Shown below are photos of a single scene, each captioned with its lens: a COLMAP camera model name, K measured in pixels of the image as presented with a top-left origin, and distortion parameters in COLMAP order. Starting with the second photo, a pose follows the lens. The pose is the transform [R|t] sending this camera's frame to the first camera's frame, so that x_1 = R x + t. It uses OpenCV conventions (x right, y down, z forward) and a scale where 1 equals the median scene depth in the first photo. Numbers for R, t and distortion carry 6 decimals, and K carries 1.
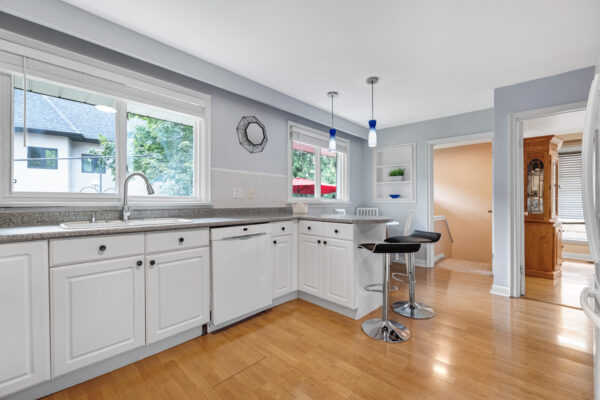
lens RADIAL K [[247.9, 0, 306.0], [0, 247.9, 199.2], [0, 0, 1]] dist [-0.016149, 0.001957]
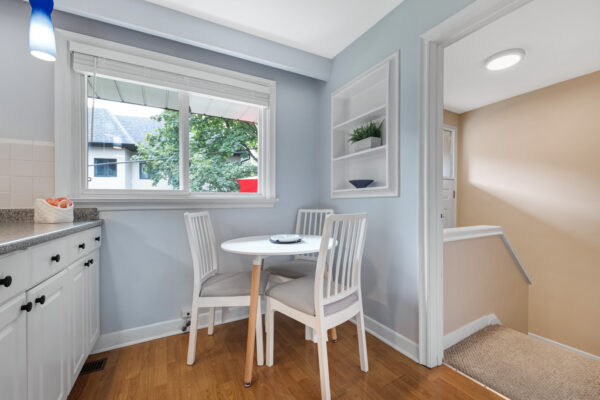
lens RADIAL K [[247.9, 0, 302.0], [0, 247.9, 202.7], [0, 0, 1]] dist [-0.016149, 0.001957]
pose [[0.952844, -0.014913, -0.303092, 0.625117], [0.016680, 0.999856, 0.003241, 0.032676], [0.303000, -0.008144, 0.952956, 0.835757]]
